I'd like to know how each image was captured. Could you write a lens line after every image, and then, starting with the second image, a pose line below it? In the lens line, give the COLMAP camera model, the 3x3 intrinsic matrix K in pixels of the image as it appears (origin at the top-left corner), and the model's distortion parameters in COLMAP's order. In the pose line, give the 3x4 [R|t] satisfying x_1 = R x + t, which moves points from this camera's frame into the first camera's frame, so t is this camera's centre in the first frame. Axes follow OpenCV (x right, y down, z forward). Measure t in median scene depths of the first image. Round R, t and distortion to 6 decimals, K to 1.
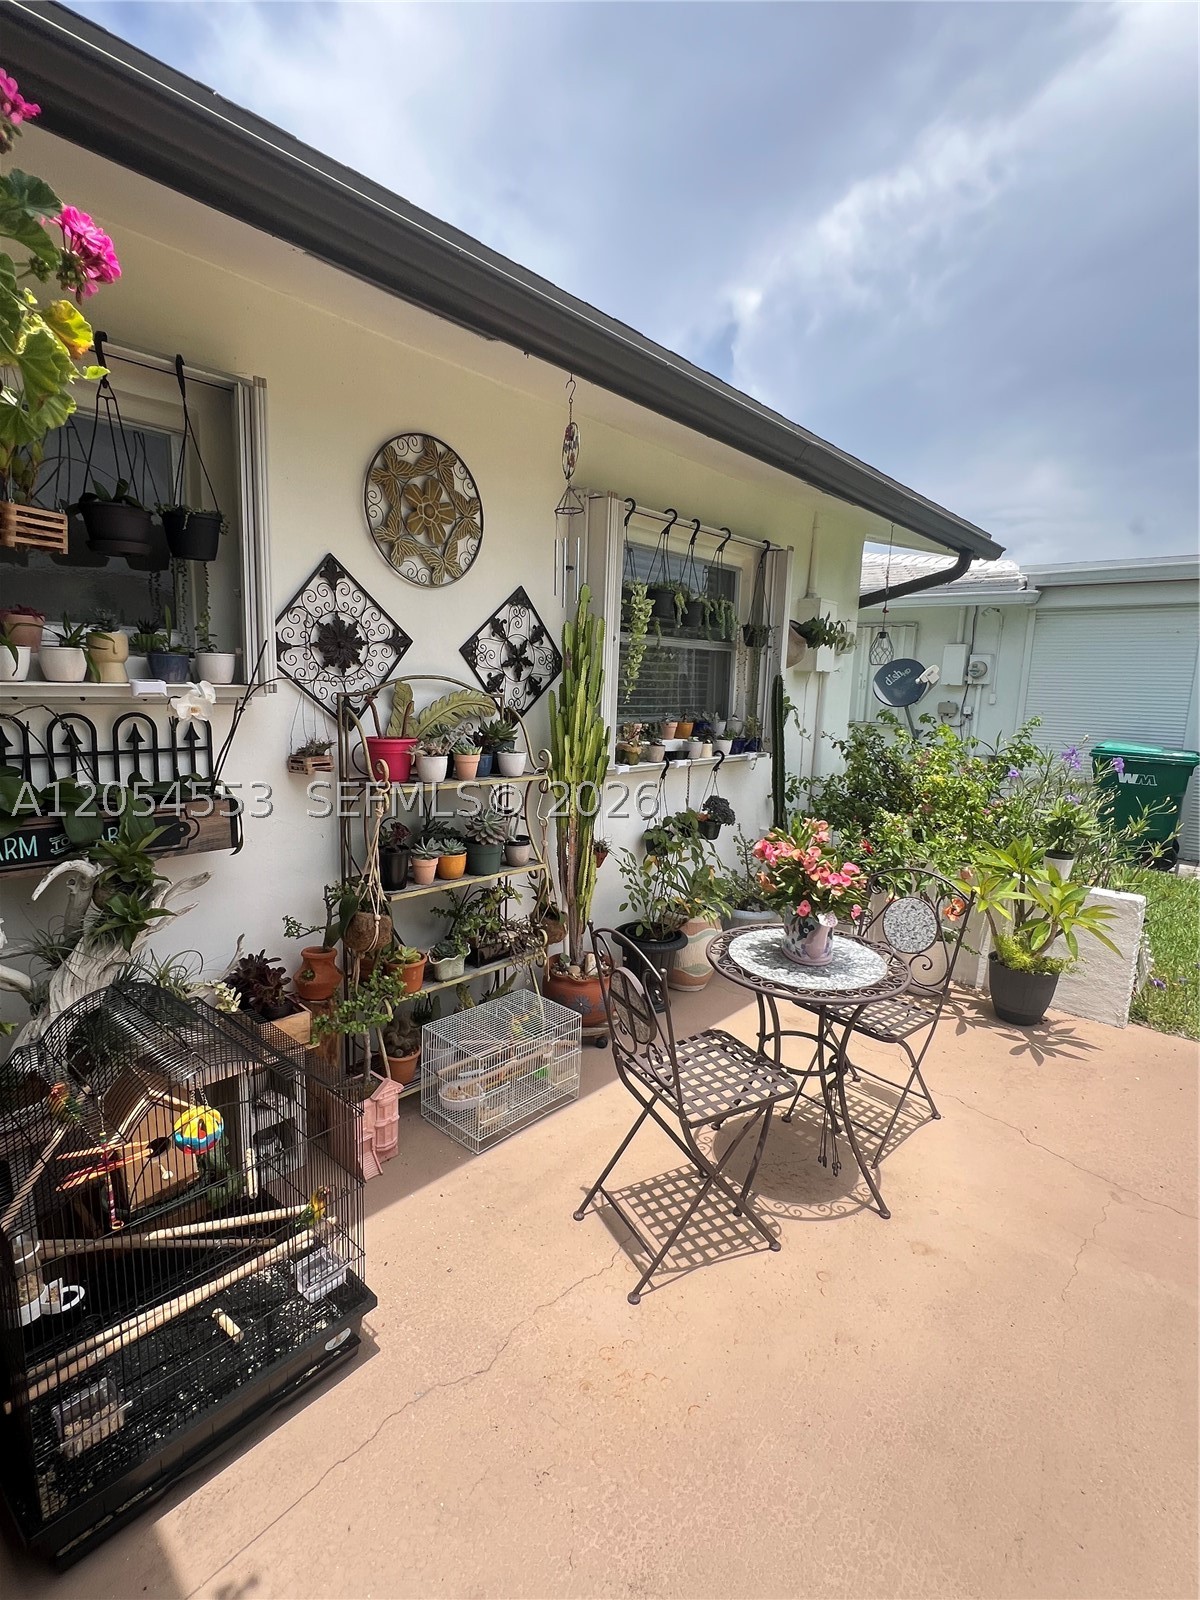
lens RADIAL K [[758.1, 0, 600.1], [0, 758.1, 798.7], [0, 0, 1]] dist [-0.000480, 0.000124]
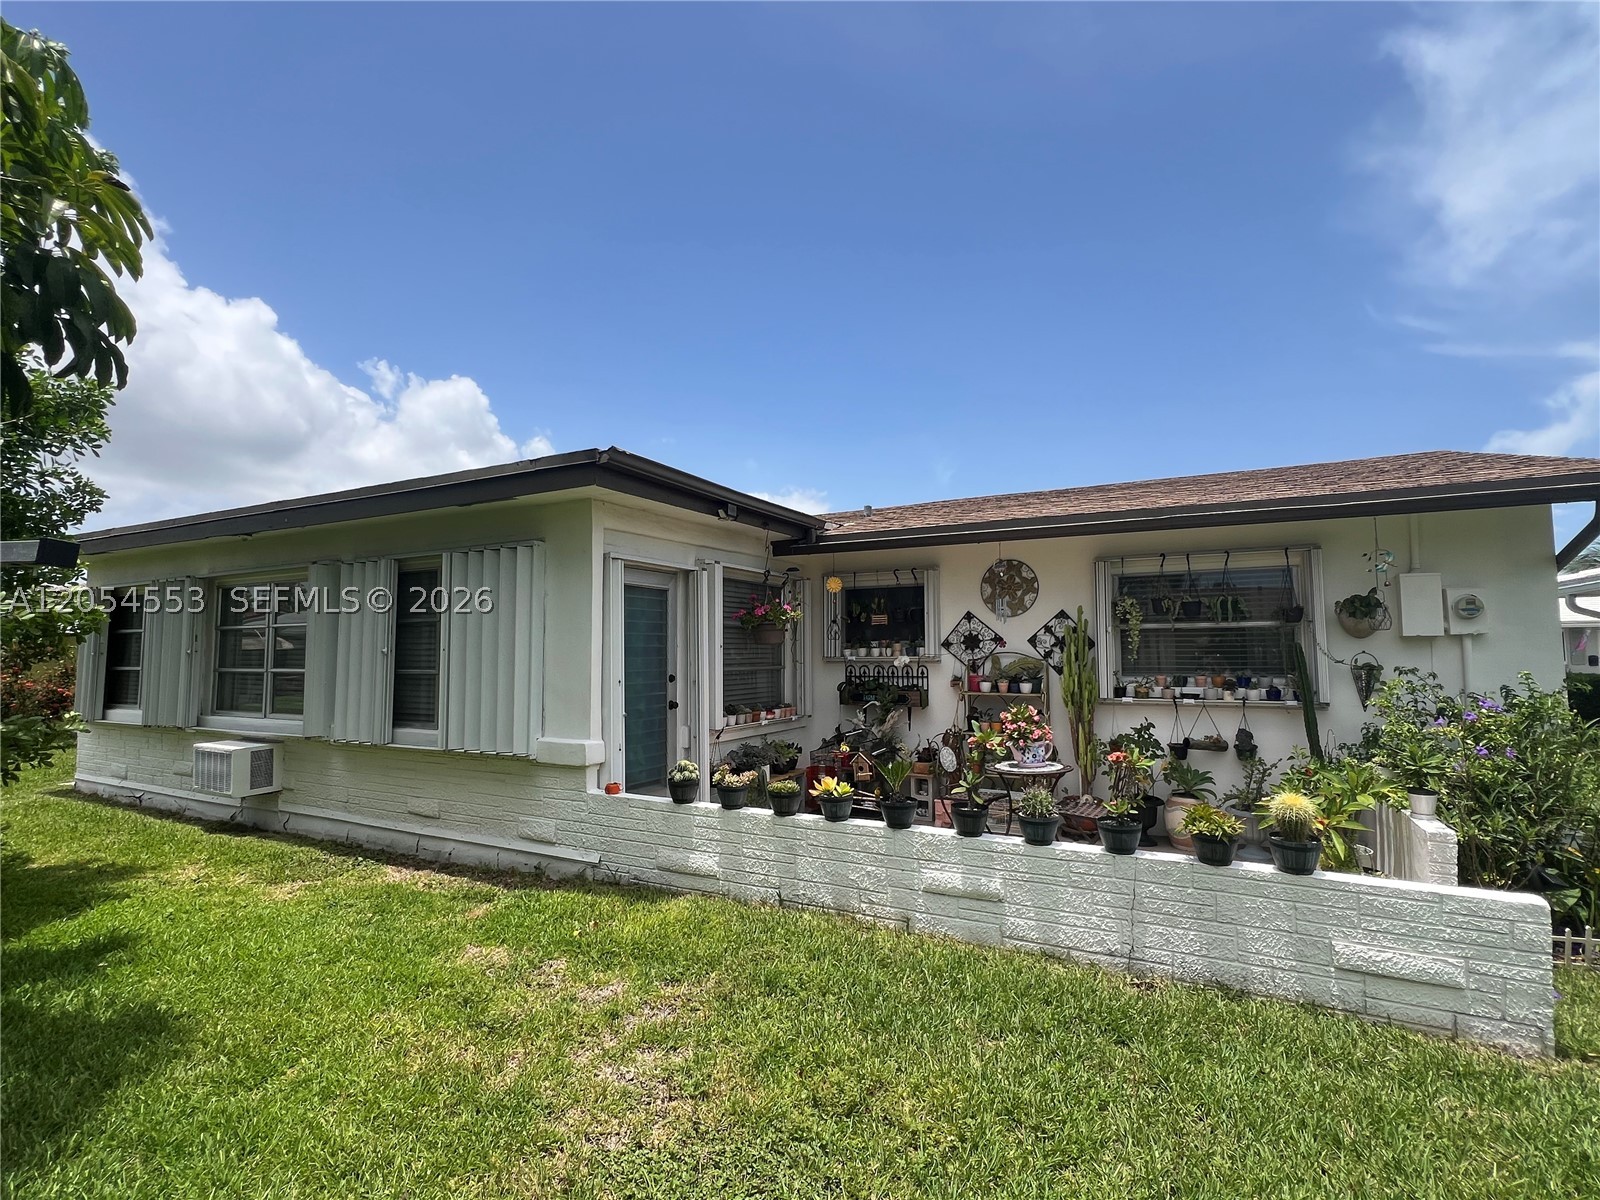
lens RADIAL K [[758.1, 0, 801.3], [0, 758.1, 600.6], [0, 0, 1]] dist [-0.000480, 0.000124]
pose [[0.249609, -0.100358, -0.963132, 1.885700], [-0.142431, 0.979992, -0.139027, 0.106517], [0.957815, 0.171882, 0.230321, -0.227105]]
